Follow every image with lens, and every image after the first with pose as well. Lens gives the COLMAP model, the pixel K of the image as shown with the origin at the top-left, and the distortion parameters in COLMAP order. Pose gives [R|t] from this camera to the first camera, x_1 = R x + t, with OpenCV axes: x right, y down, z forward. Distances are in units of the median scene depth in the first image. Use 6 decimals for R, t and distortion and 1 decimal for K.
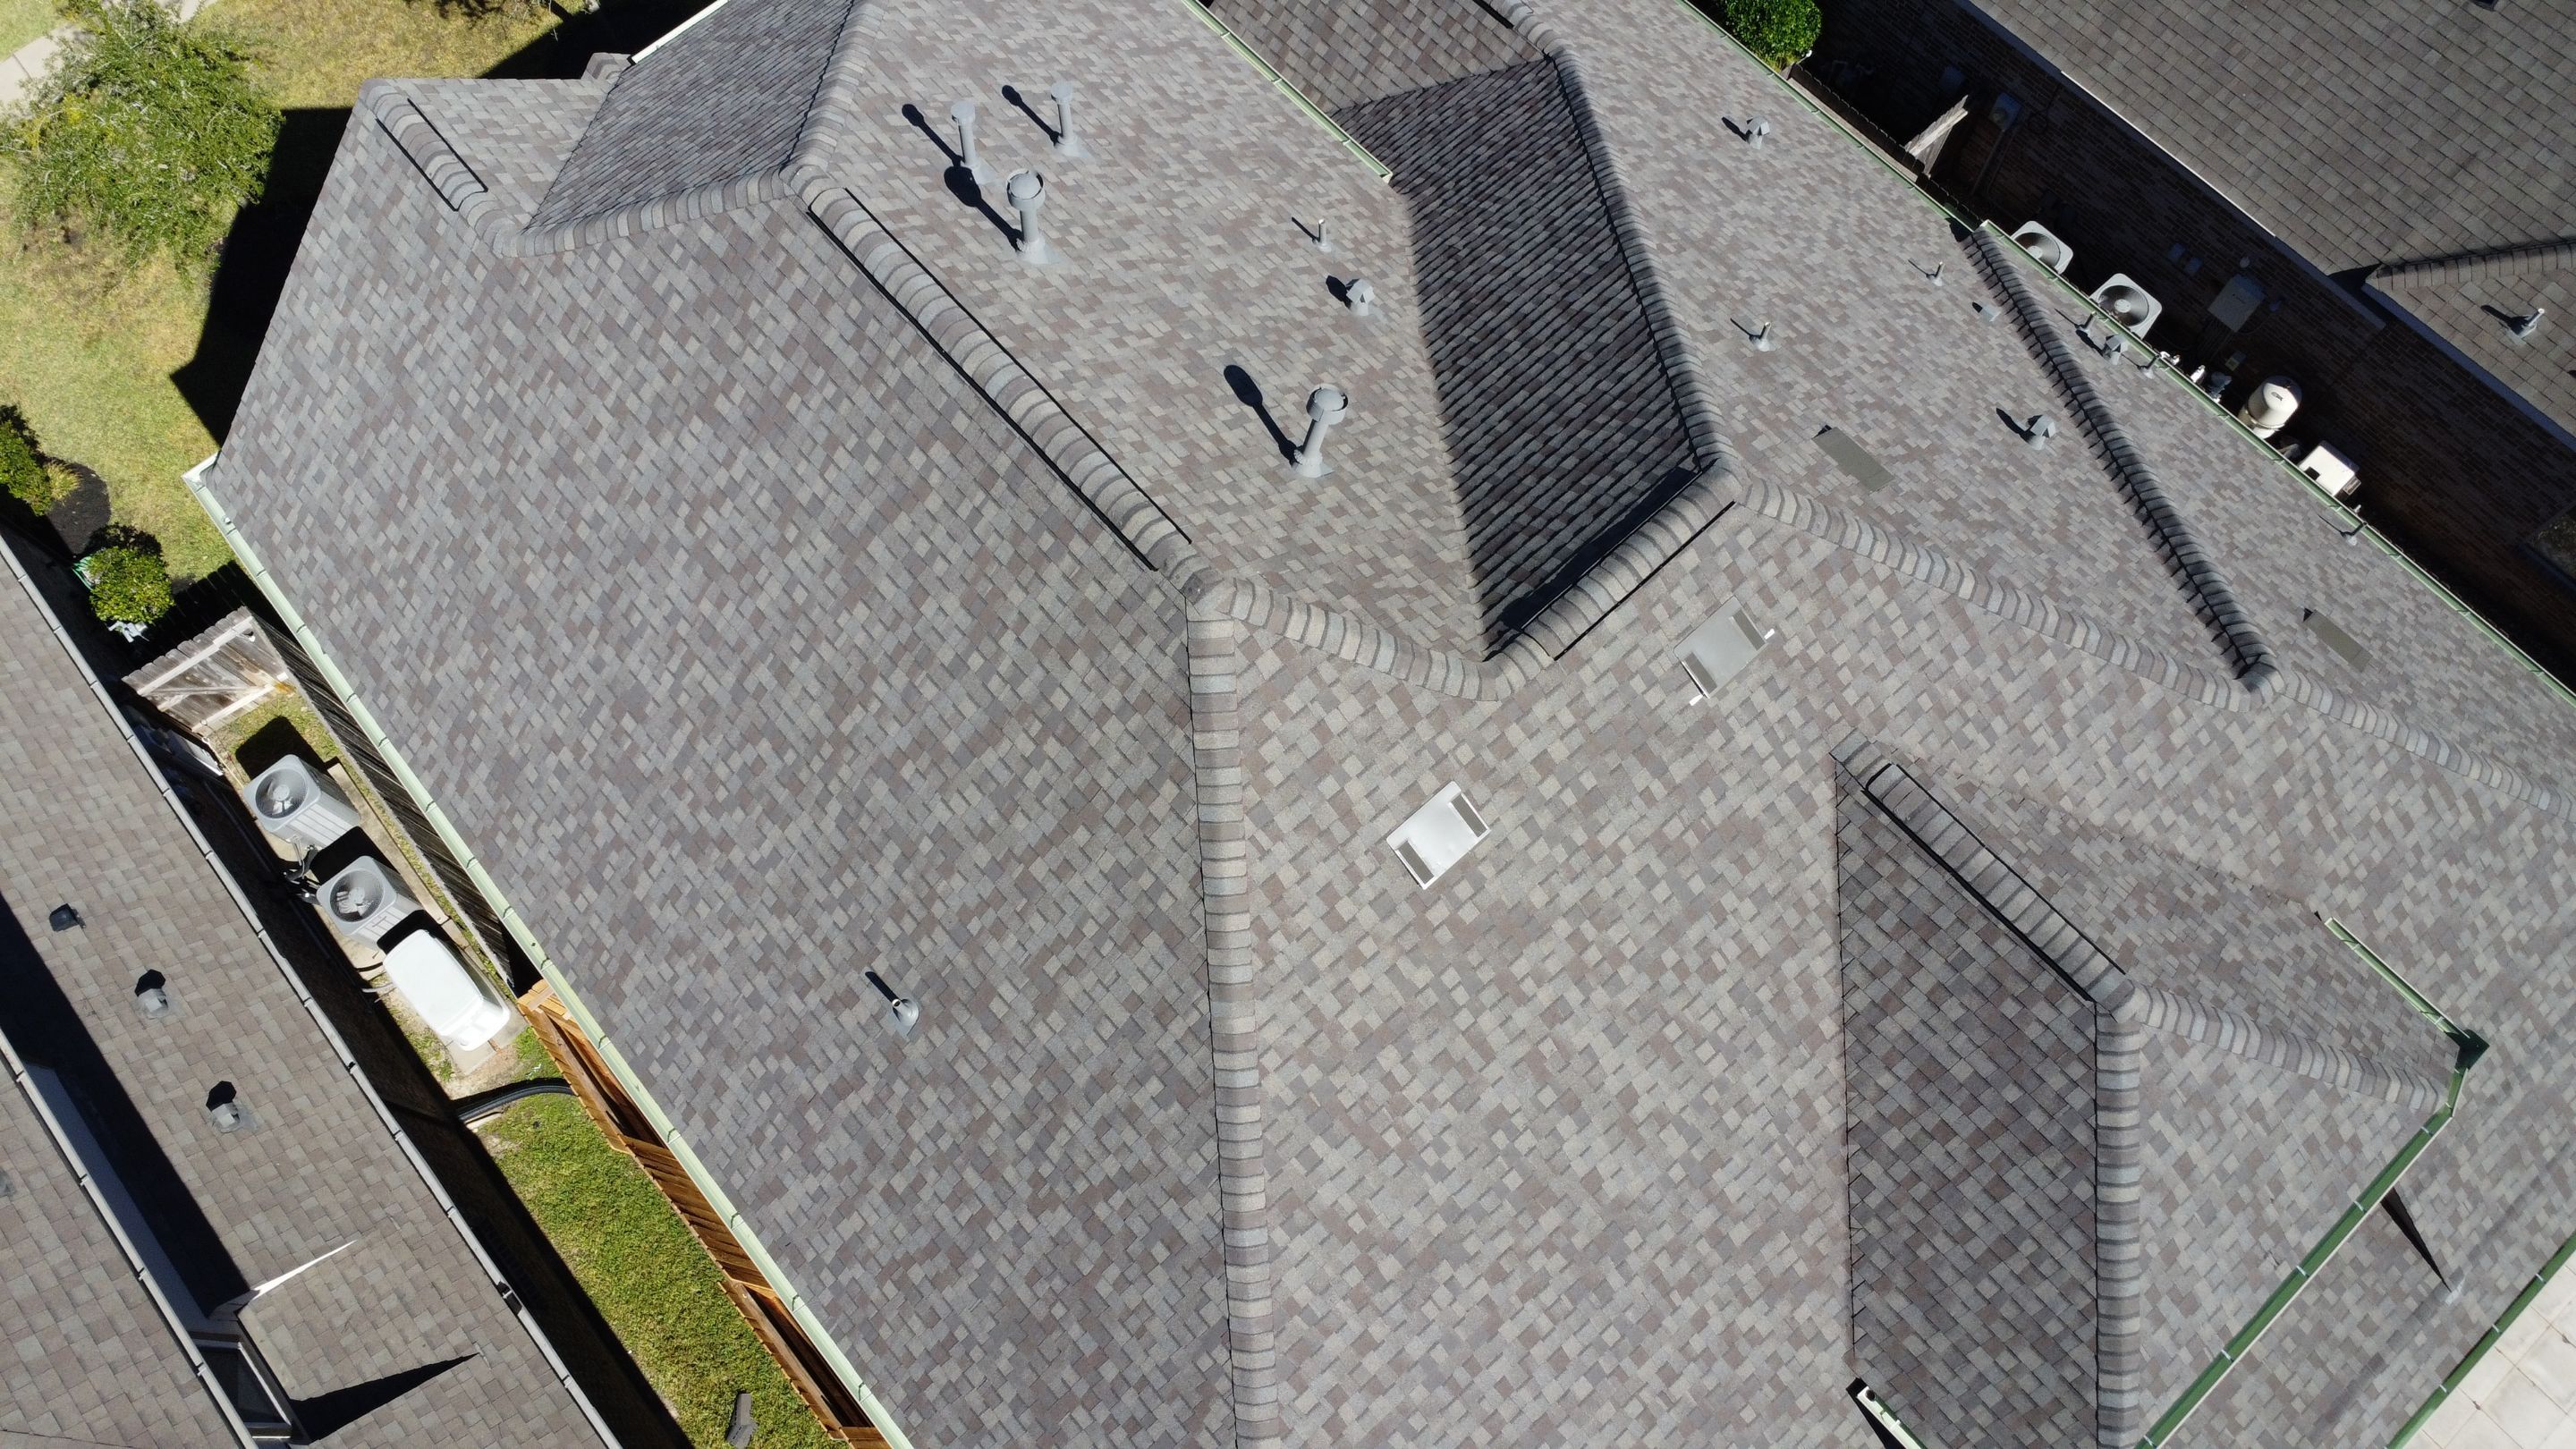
lens RADIAL K [[1863.8, 0, 1288.9], [0, 1863.8, 713.5], [0, 0, 1]] dist [-0.013909, -0.034811]
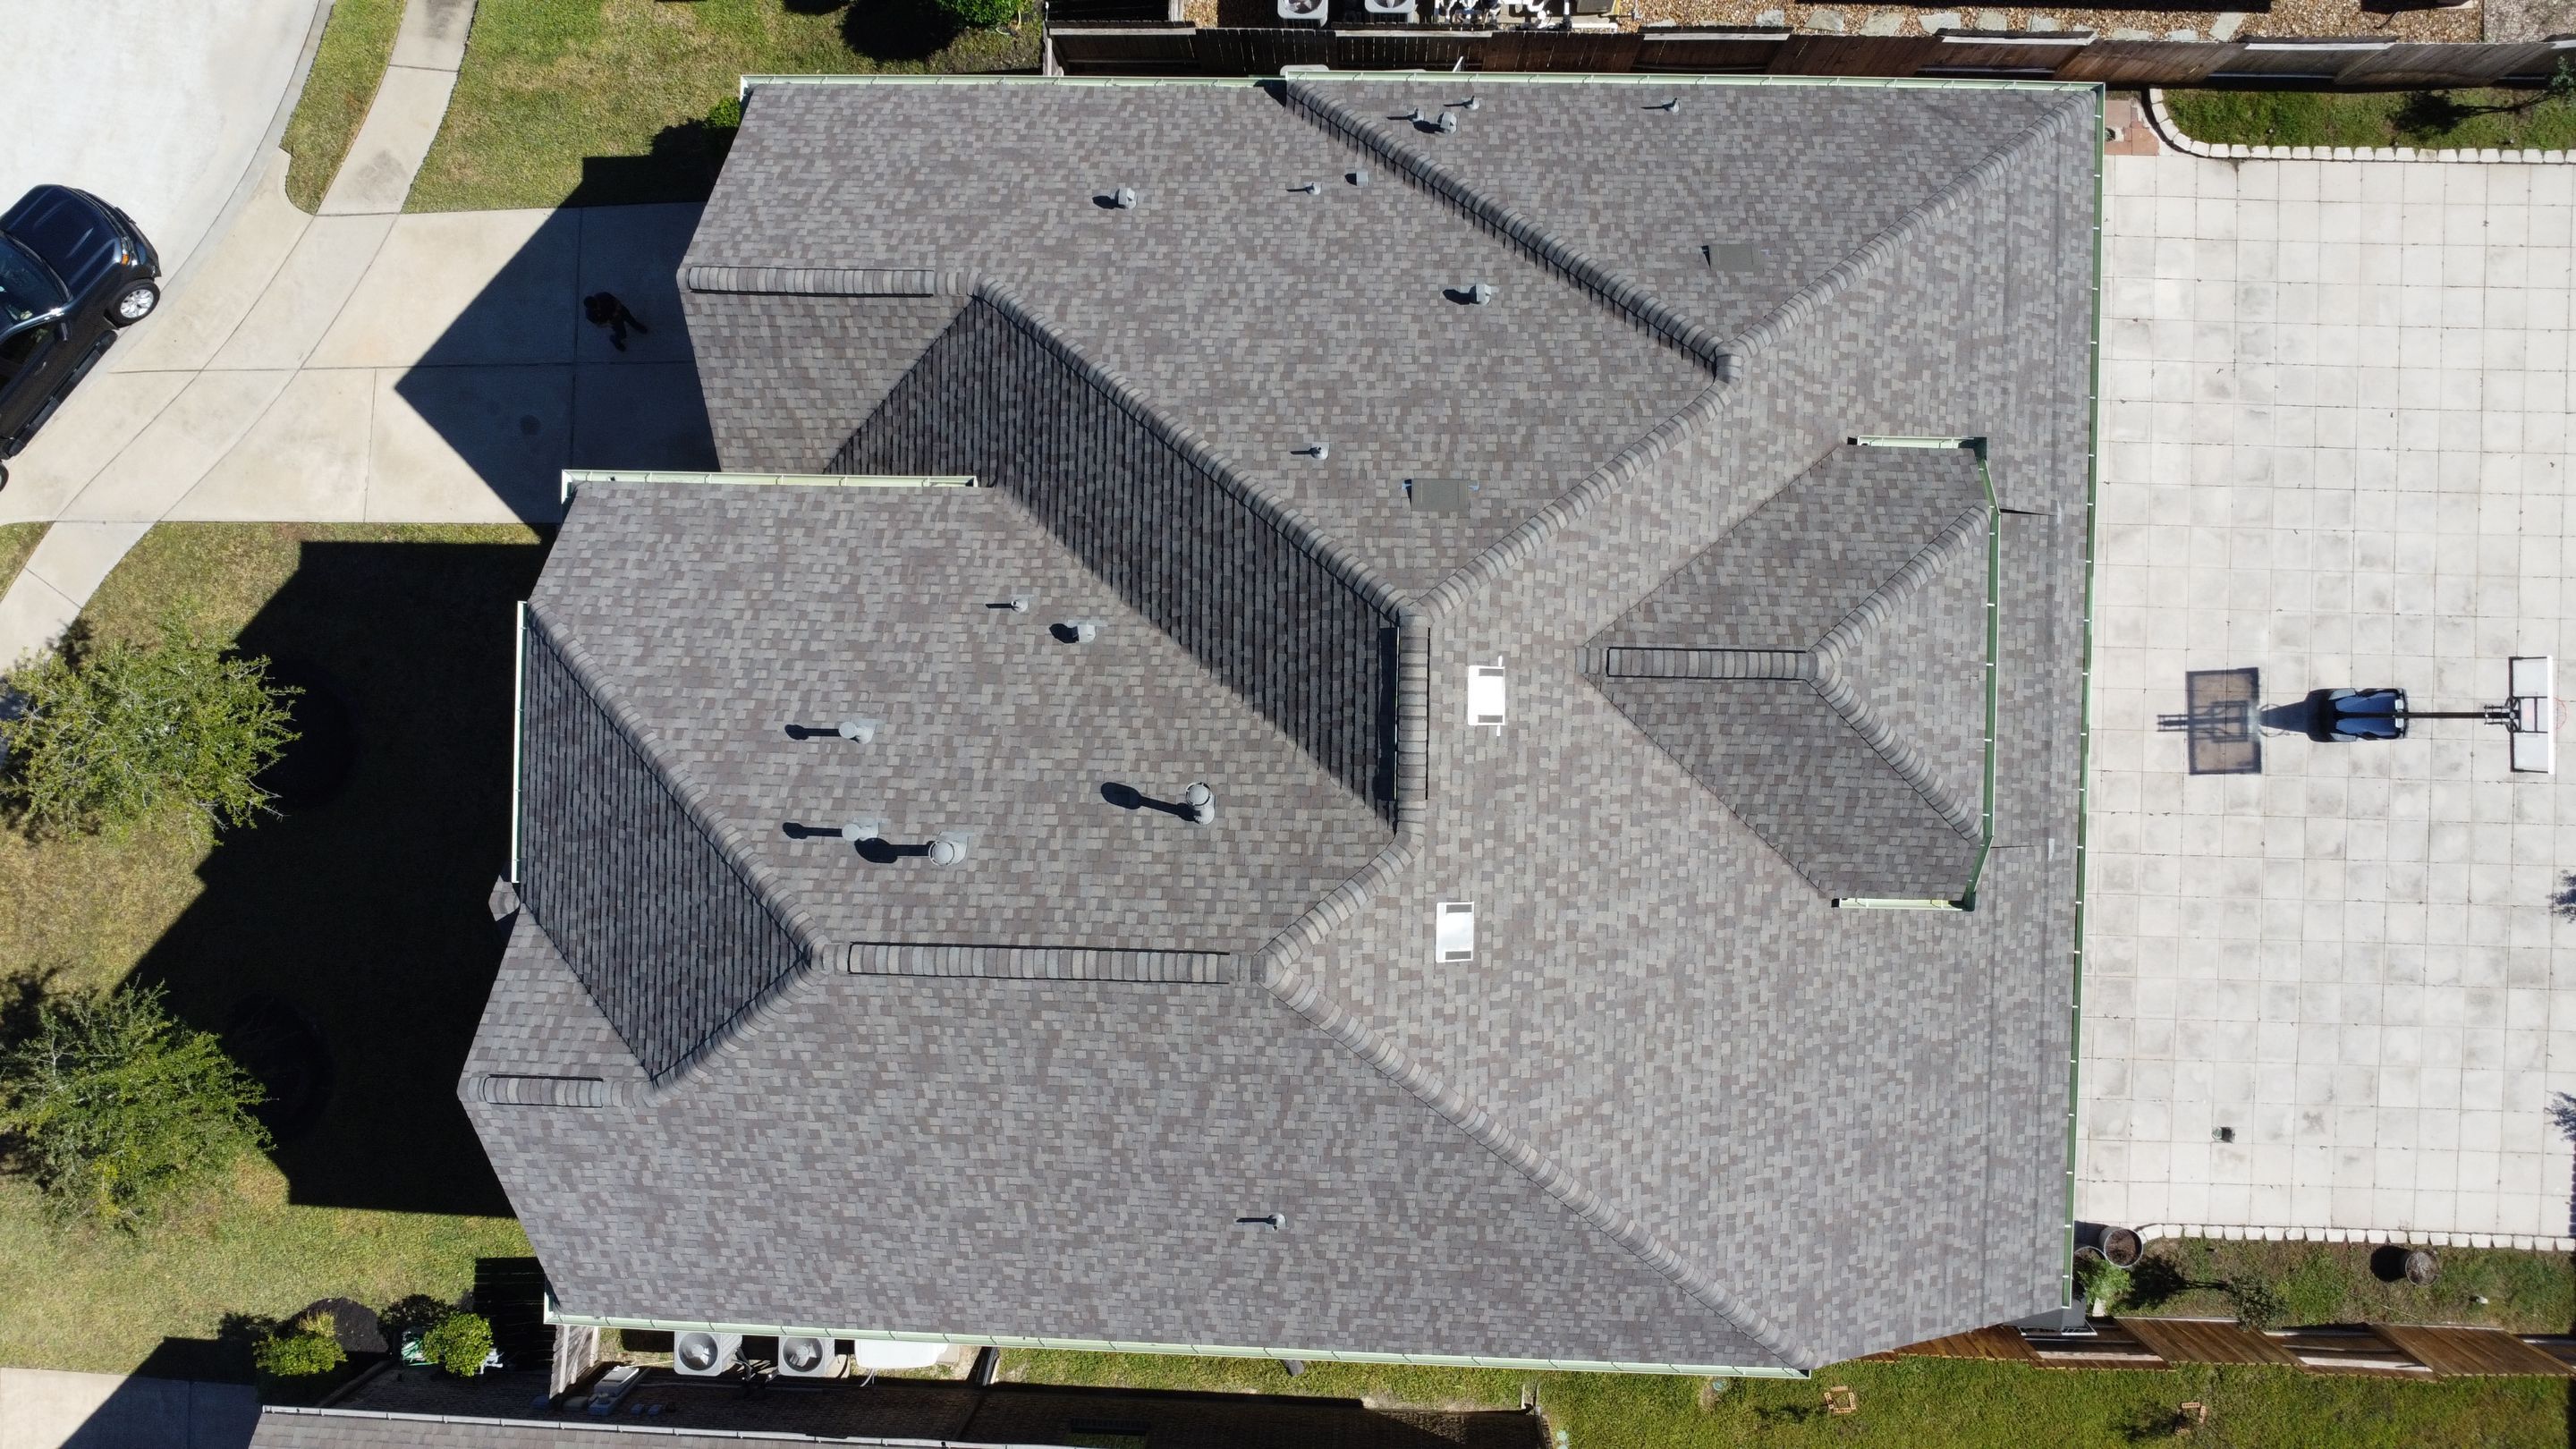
lens RADIAL K [[1863.8, 0, 1288.9], [0, 1863.8, 713.5], [0, 0, 1]] dist [-0.013909, -0.034811]
pose [[0.679854, -0.733339, -0.003599, 0.112055], [0.691729, 0.639634, 0.335231, -0.598840], [-0.243536, -0.230398, 0.942129, -0.351207]]
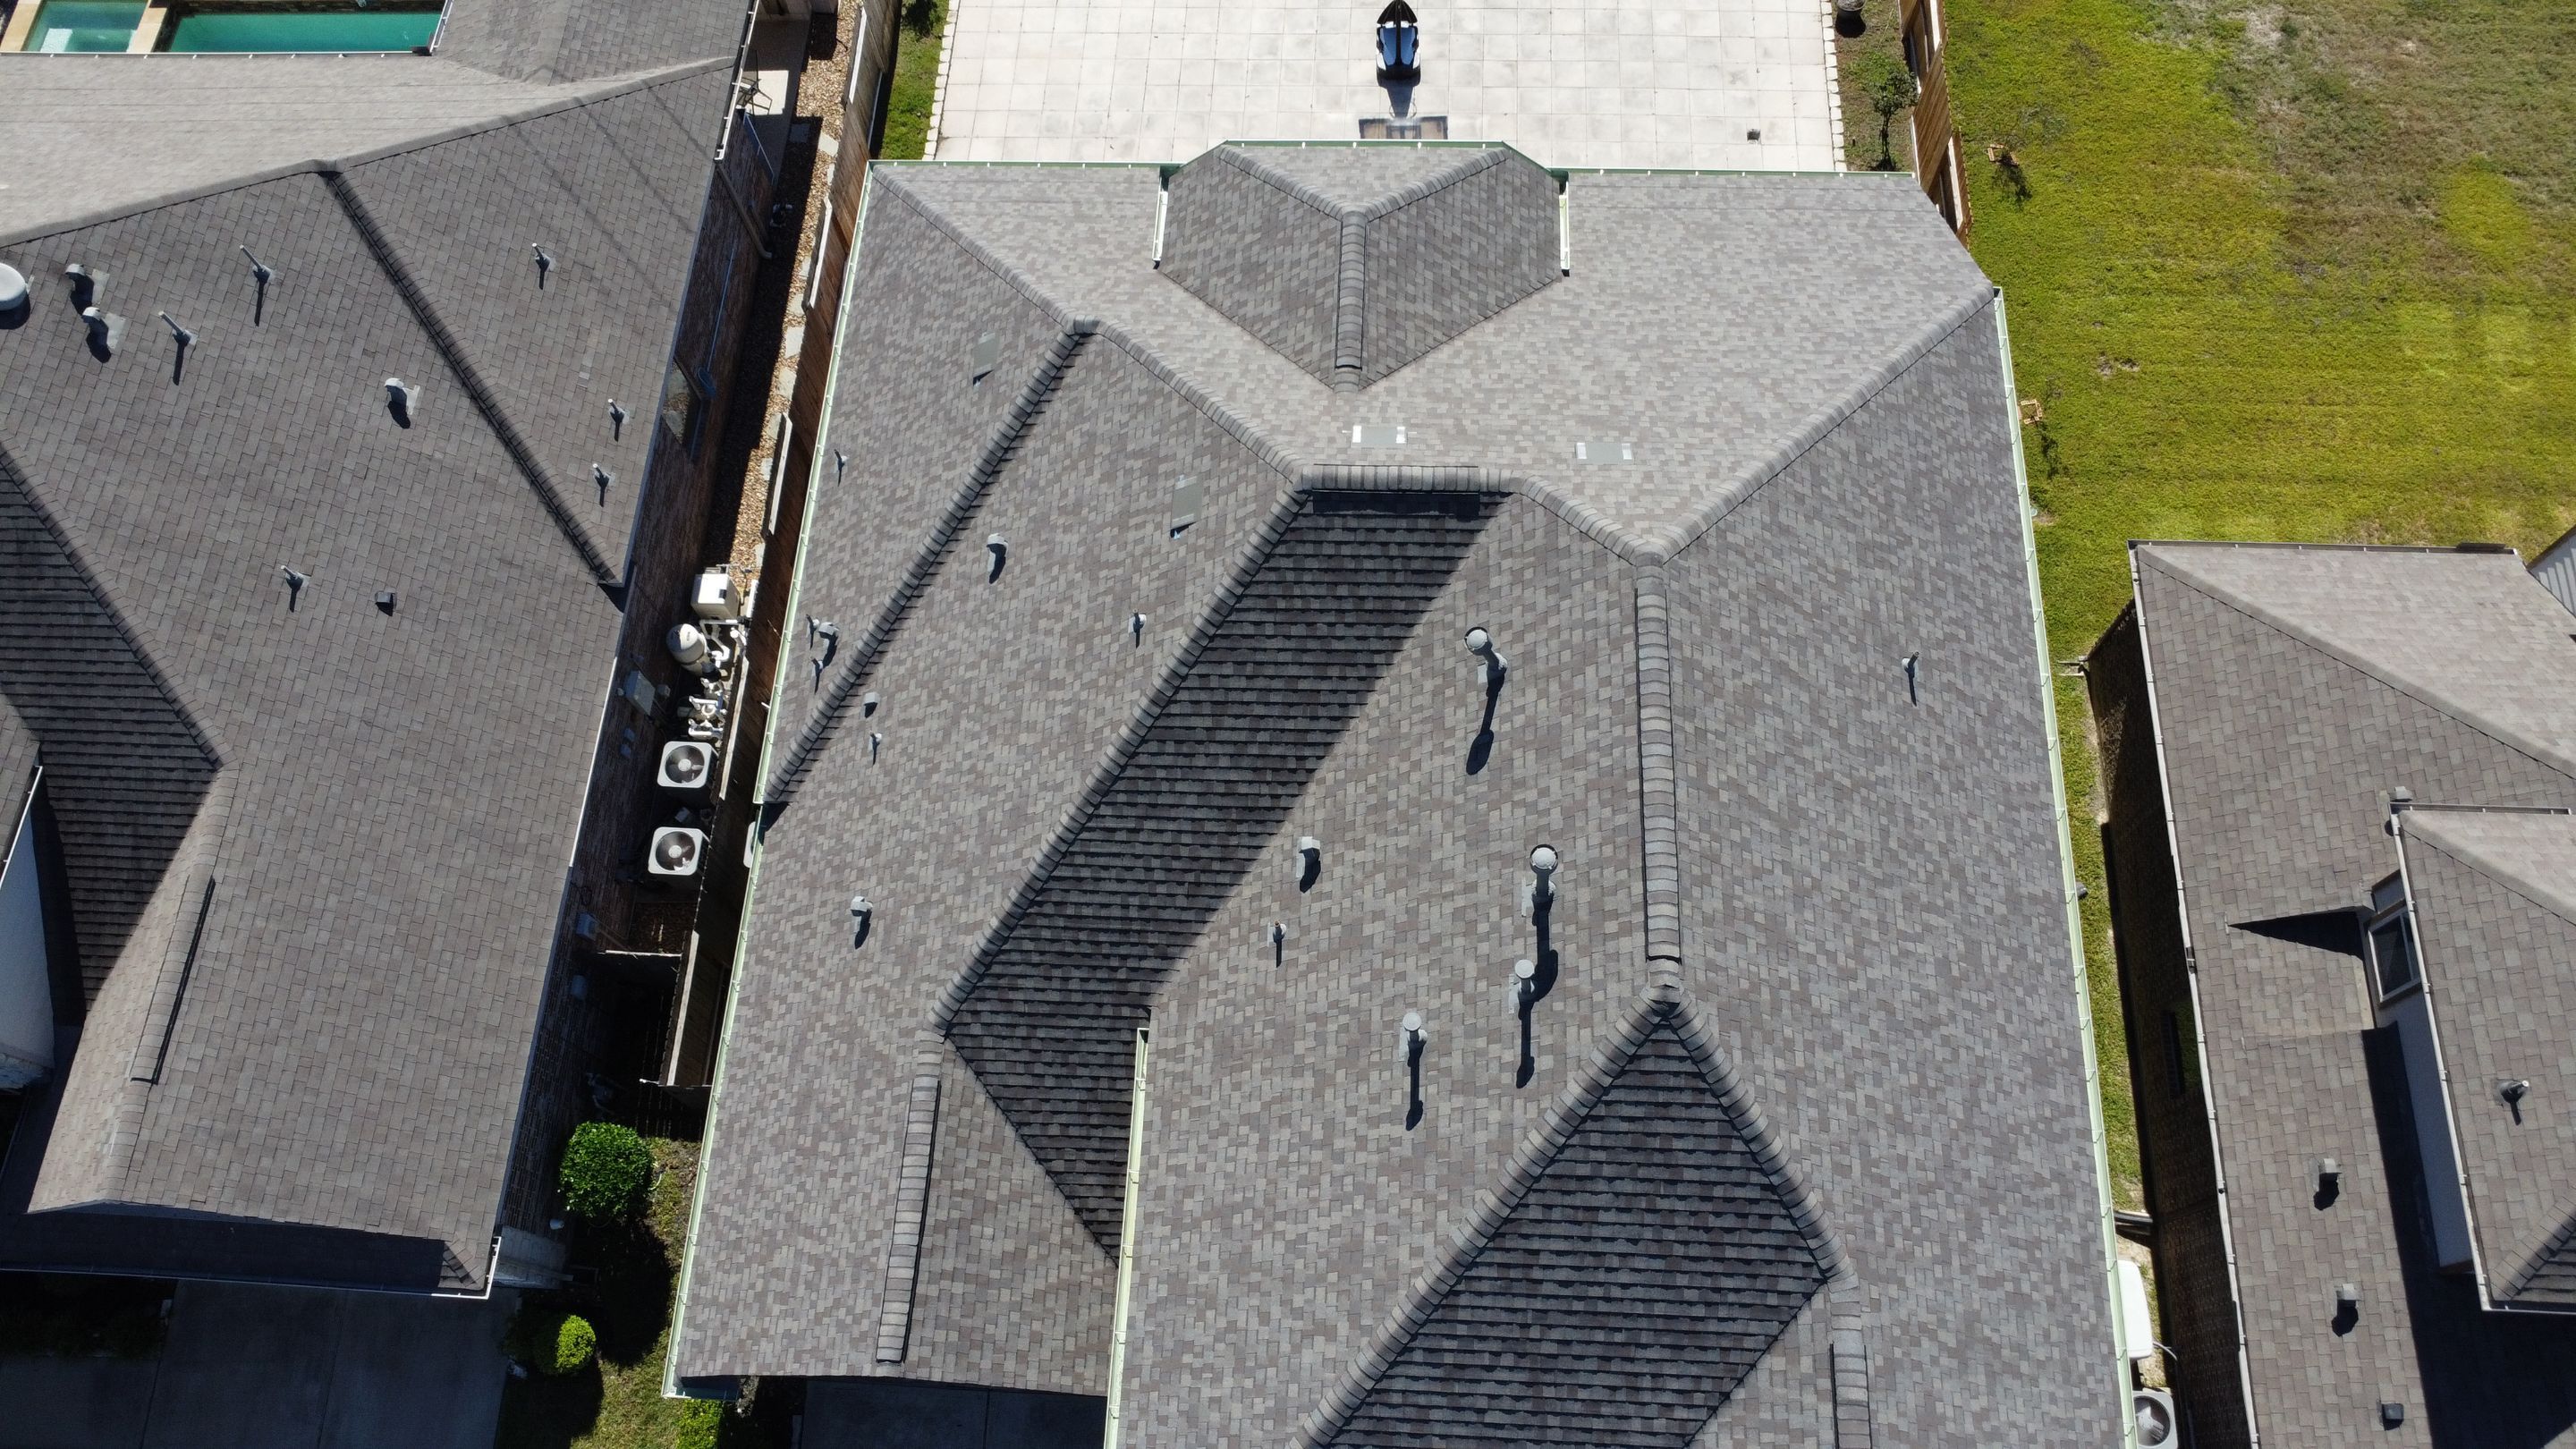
lens RADIAL K [[1863.8, 0, 1288.9], [0, 1863.8, 713.5], [0, 0, 1]] dist [-0.013909, -0.034811]
pose [[-0.713095, -0.614009, 0.338361, -0.369162], [0.674875, -0.470517, 0.568470, -1.030892], [-0.189841, 0.633724, 0.749903, -0.022242]]
